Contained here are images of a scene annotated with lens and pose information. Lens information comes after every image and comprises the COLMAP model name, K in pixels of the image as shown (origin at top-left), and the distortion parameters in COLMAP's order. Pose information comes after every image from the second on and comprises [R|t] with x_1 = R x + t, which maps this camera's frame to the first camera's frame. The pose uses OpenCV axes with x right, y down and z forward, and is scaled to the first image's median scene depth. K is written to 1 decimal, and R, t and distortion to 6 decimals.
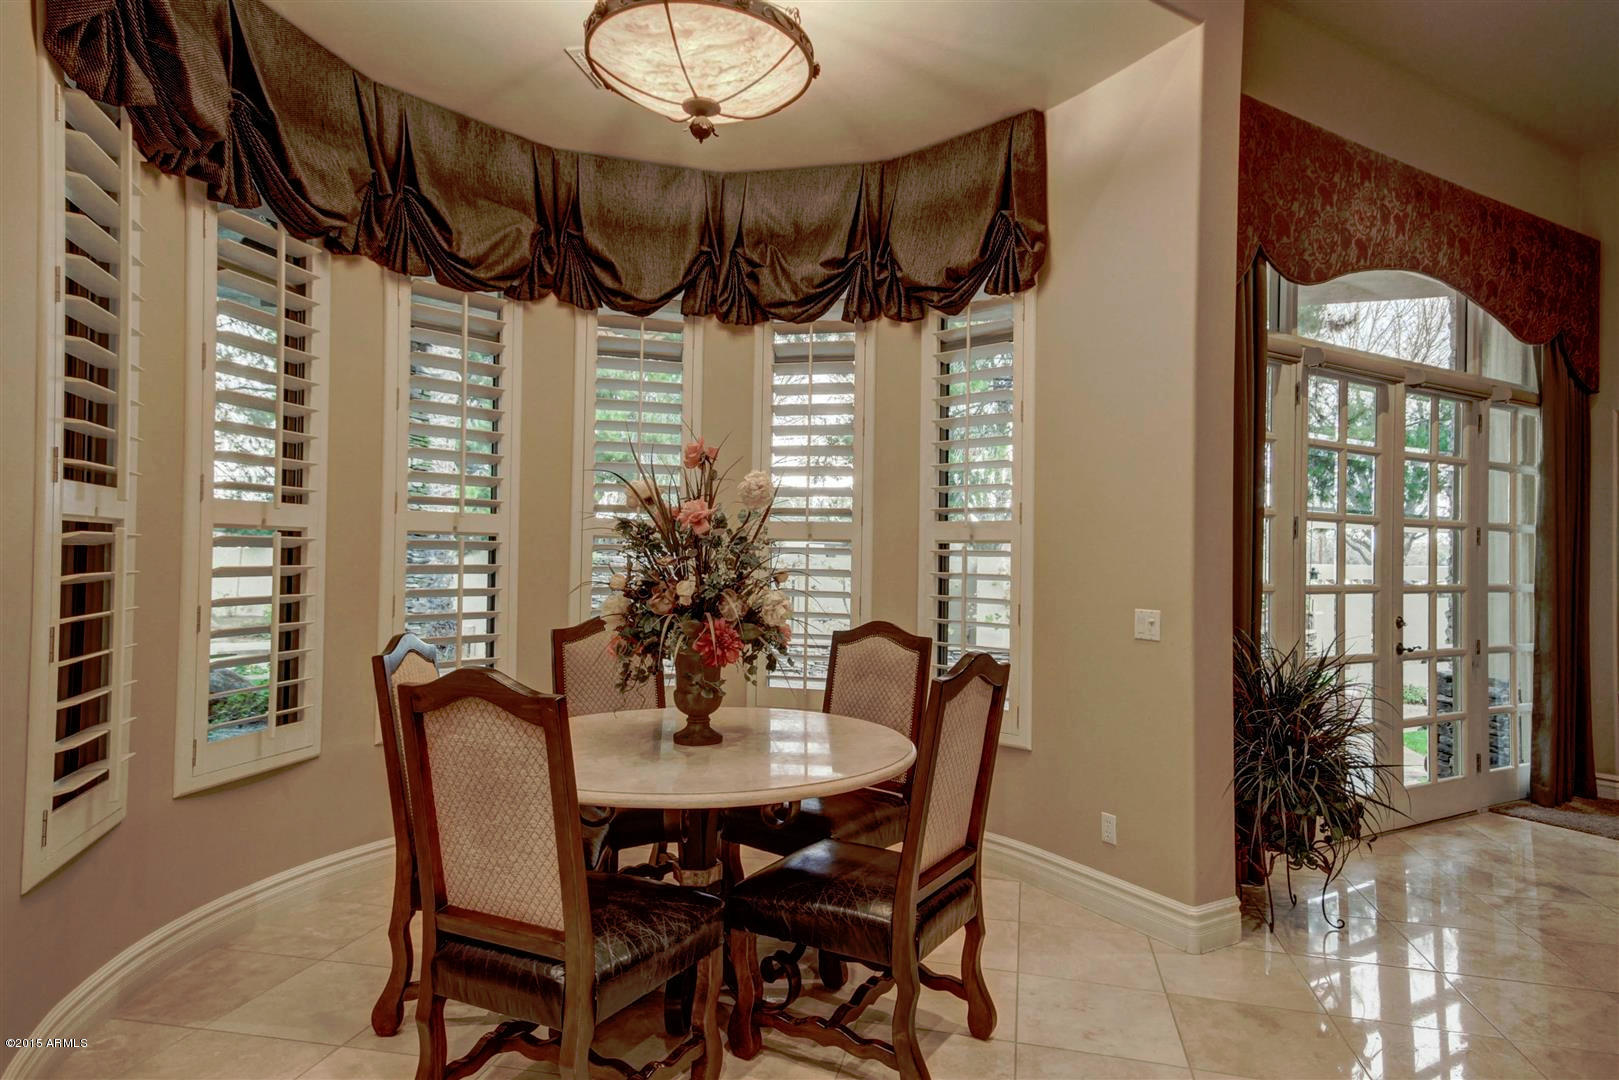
lens RADIAL K [[953.0, 0, 809.5], [0, 953.0, 540.0], [0, 0, 1]] dist [0.001458, 0.000577]
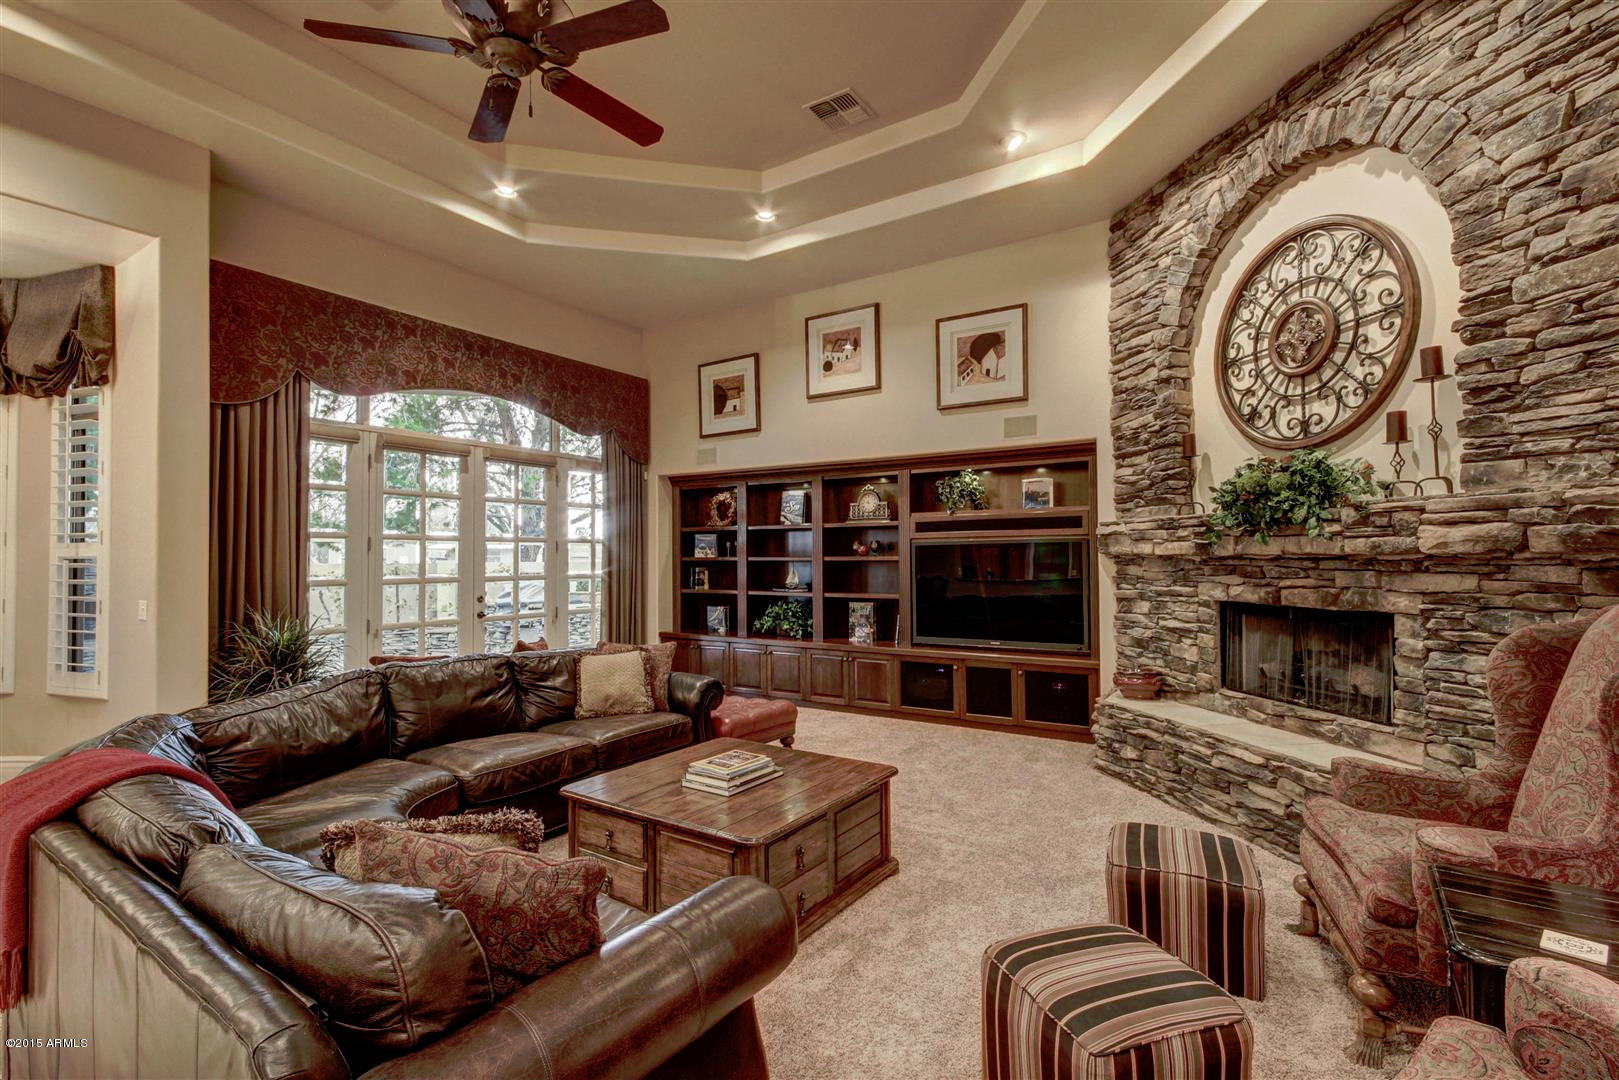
lens RADIAL K [[767.5, 0, 809.5], [0, 767.5, 540.0], [0, 0, 1]] dist [0.027495, -0.000079]
pose [[0.903737, -0.004901, 0.428061, 0.654128], [0.012121, 0.999827, -0.014142, 0.005863], [-0.427918, 0.017969, 0.903639, -0.526830]]
